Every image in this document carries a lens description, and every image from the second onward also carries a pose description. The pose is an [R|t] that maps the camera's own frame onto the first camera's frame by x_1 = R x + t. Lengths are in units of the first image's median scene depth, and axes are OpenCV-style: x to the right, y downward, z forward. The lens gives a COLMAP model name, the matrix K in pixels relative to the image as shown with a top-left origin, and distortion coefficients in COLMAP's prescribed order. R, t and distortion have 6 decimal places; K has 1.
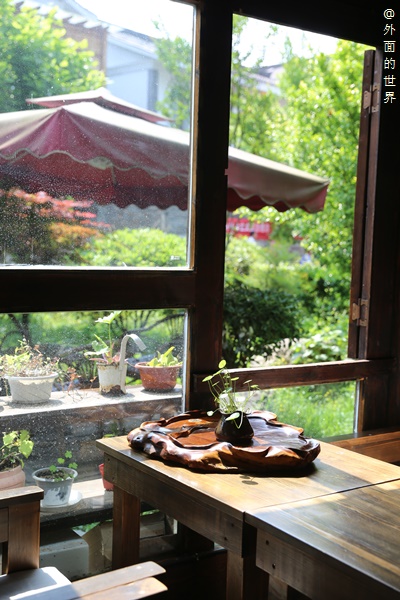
lens RADIAL K [[737.1, 0, 199.6], [0, 737.1, 301.2], [0, 0, 1]] dist [0.070814, 0.000000]
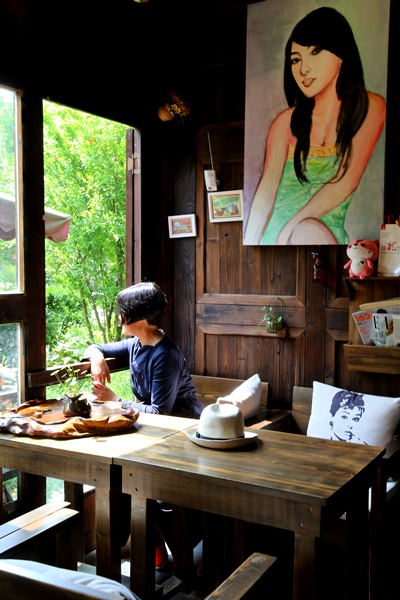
lens RADIAL K [[653.2, 0, 200.1], [0, 653.2, 299.6], [0, 0, 1]] dist [0.012680, 0.000000]
pose [[0.900965, -0.046865, 0.431353, -0.264901], [0.055920, 0.998401, -0.008326, -0.003483], [-0.430273, 0.031622, 0.902145, -0.196474]]
